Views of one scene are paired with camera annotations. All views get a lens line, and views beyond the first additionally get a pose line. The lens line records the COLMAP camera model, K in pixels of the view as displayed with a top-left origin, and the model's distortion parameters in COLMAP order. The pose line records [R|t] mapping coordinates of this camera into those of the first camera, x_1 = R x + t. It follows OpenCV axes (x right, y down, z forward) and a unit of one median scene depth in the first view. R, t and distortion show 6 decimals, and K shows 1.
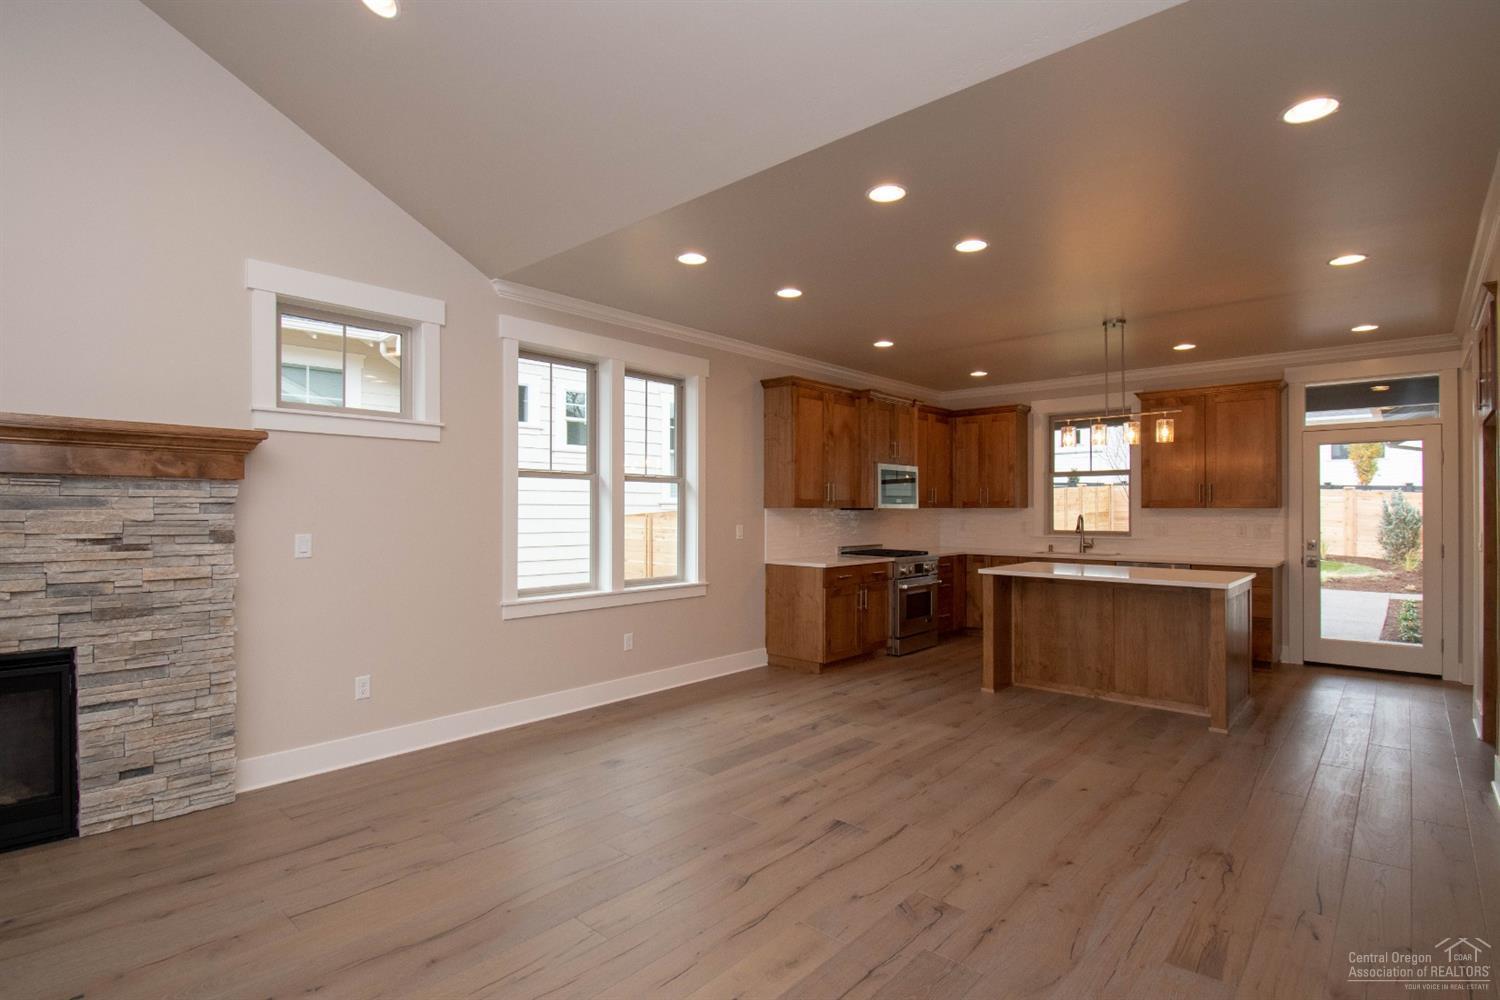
lens RADIAL K [[730.7, 0, 742.3], [0, 730.7, 508.7], [0, 0, 1]] dist [-0.005199, -0.008776]
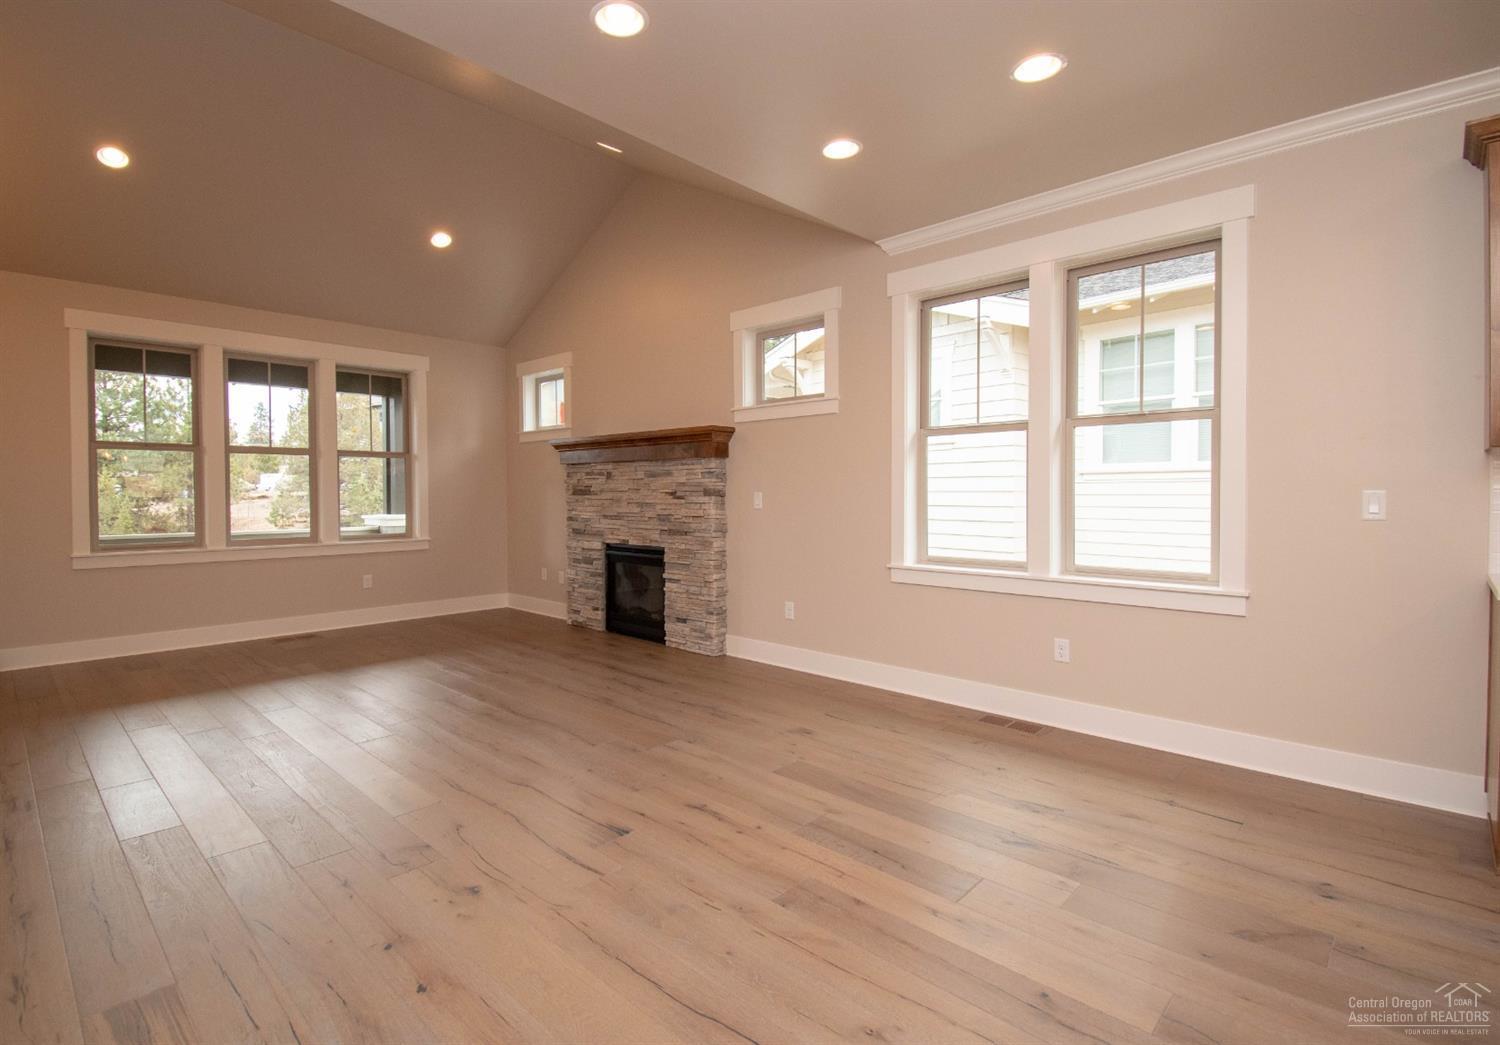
lens RADIAL K [[709.6, 0, 701.4], [0, 709.6, 511.8], [0, 0, 1]] dist [0.008090, -0.001111]
pose [[-0.047169, 0.029324, -0.998456, 0.550787], [0.007550, 0.999551, 0.029000, 0.022239], [0.998858, -0.006170, -0.047370, 0.664979]]
